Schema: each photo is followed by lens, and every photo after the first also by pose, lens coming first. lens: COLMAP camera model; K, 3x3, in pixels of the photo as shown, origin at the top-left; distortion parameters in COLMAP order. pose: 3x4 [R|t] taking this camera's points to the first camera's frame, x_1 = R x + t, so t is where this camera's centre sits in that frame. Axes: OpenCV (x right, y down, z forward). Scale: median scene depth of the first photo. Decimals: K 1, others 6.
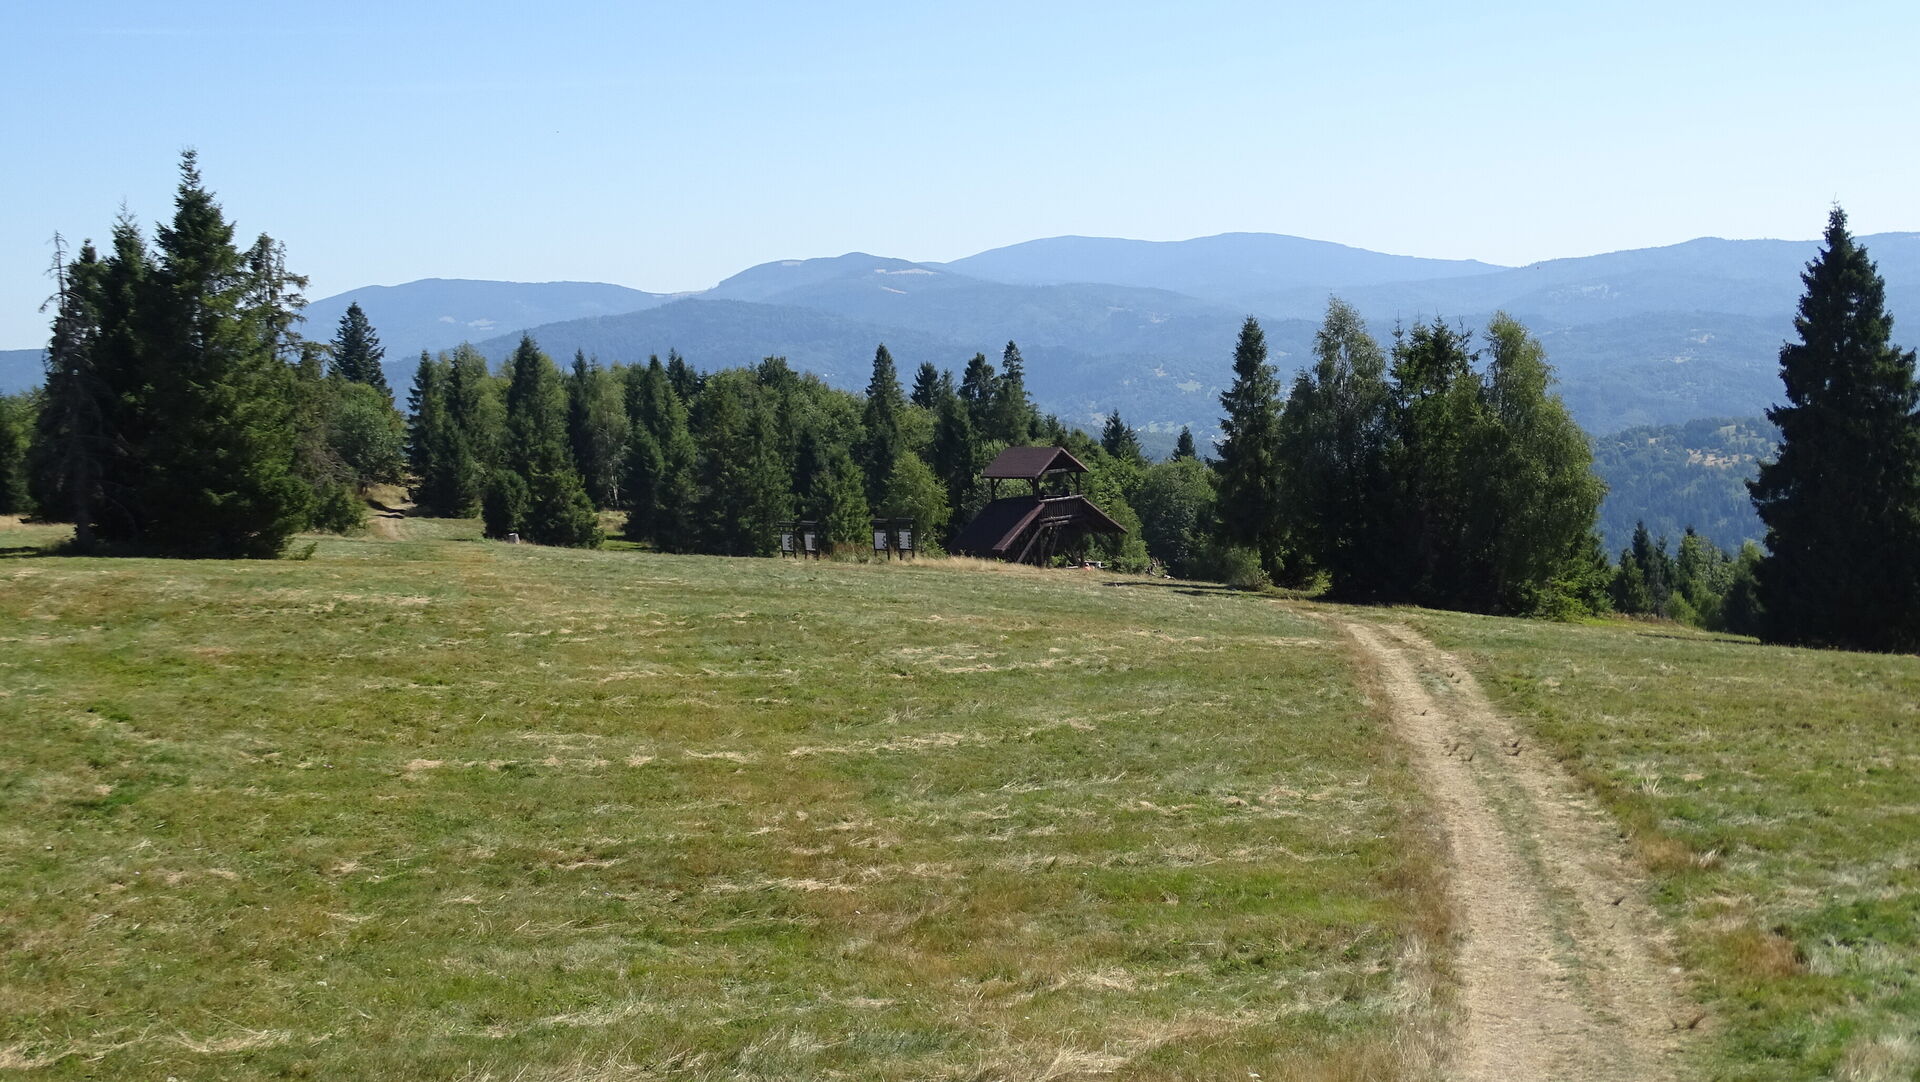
lens RADIAL K [[2568.9, 0, 972.0], [0, 2568.9, 542.3], [0, 0, 1]] dist [0.027063, 0.000000]
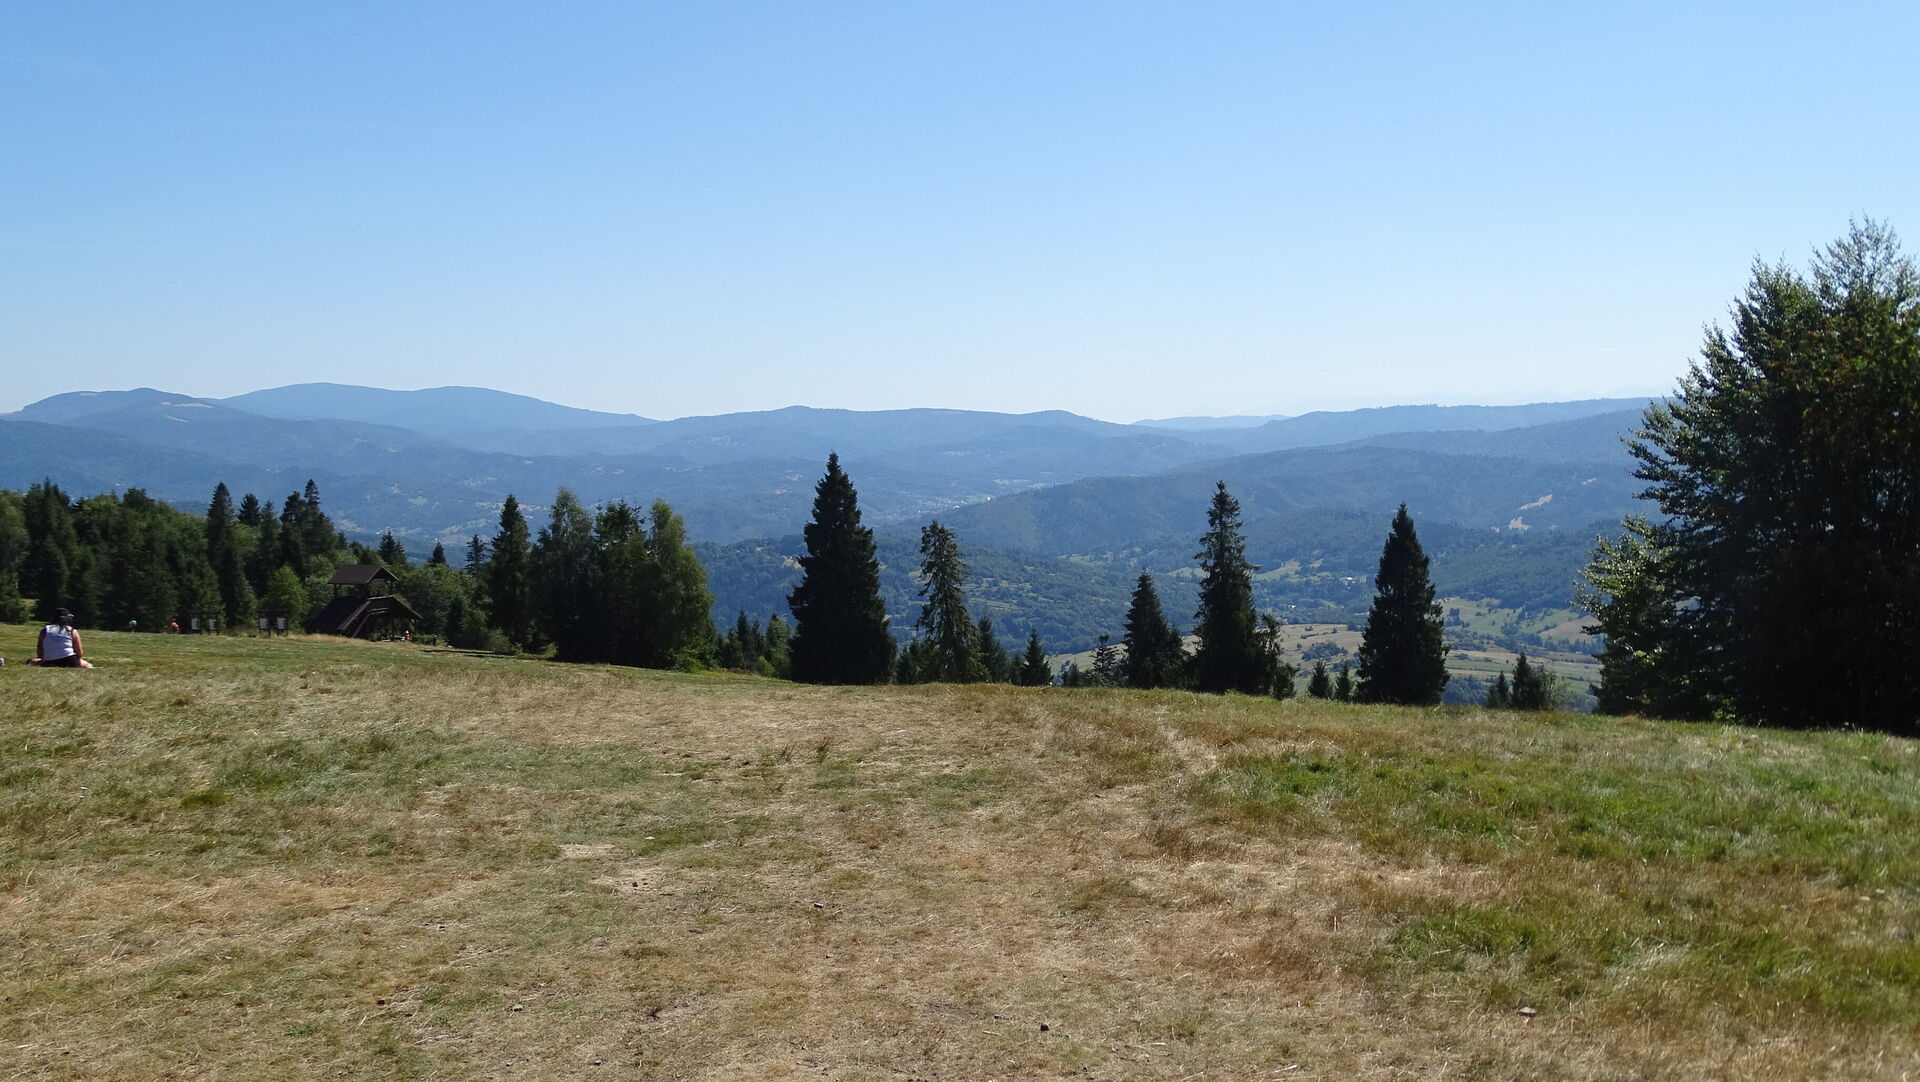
lens RADIAL K [[1903.7, 0, 978.7], [0, 1903.7, 547.4], [0, 0, 1]] dist [-0.003700, 0.000000]
pose [[0.931163, 0.019538, 0.364080, -0.052926], [-0.005554, 0.999207, -0.039417, -0.003743], [-0.364561, 0.034682, 0.930533, -0.244338]]
